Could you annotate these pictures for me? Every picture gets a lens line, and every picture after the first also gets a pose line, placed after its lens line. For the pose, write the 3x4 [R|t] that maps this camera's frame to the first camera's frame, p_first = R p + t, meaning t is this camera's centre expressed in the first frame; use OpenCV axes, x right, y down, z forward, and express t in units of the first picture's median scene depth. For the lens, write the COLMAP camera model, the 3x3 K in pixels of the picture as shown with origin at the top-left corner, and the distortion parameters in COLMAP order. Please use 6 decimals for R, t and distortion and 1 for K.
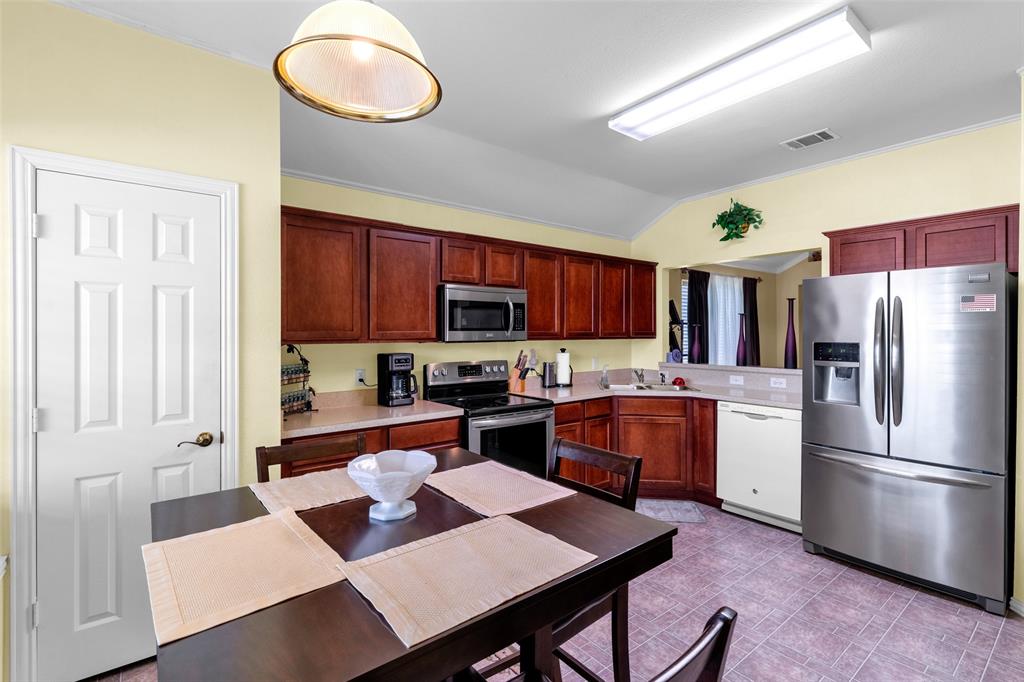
lens RADIAL K [[471.4, 0, 519.8], [0, 471.4, 331.3], [0, 0, 1]] dist [0.015001, -0.005121]
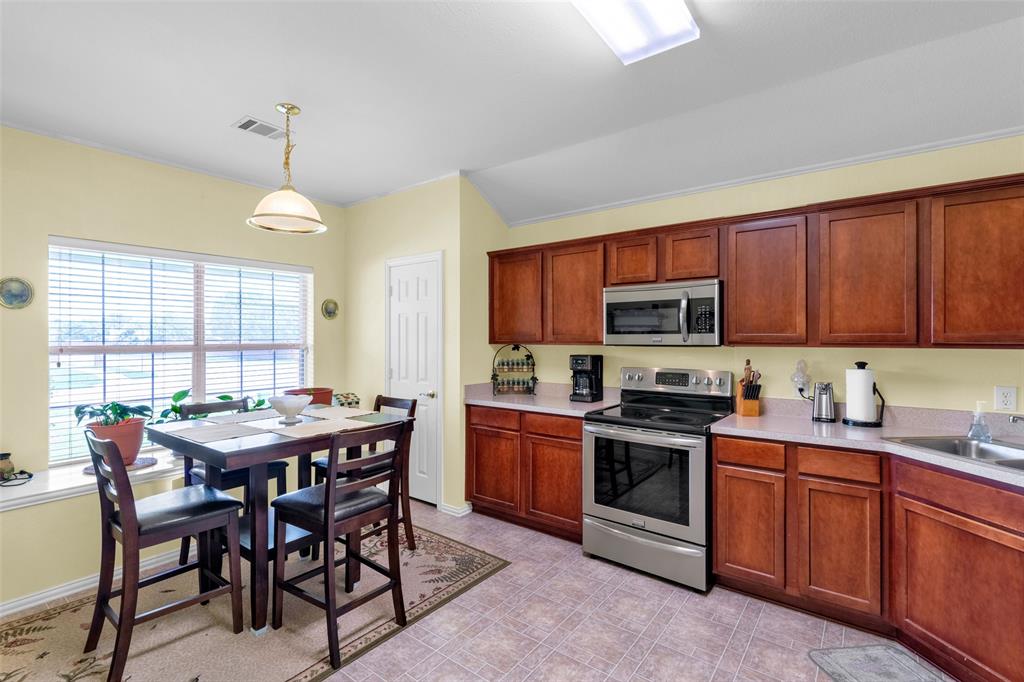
lens RADIAL K [[471.4, 0, 509.6], [0, 471.4, 335.3], [0, 0, 1]] dist [0.015001, -0.005121]
pose [[0.235500, -0.005859, -0.971857, 0.765519], [0.003241, 0.999981, -0.005243, 0.006097], [0.971869, -0.001915, 0.235514, 0.557661]]
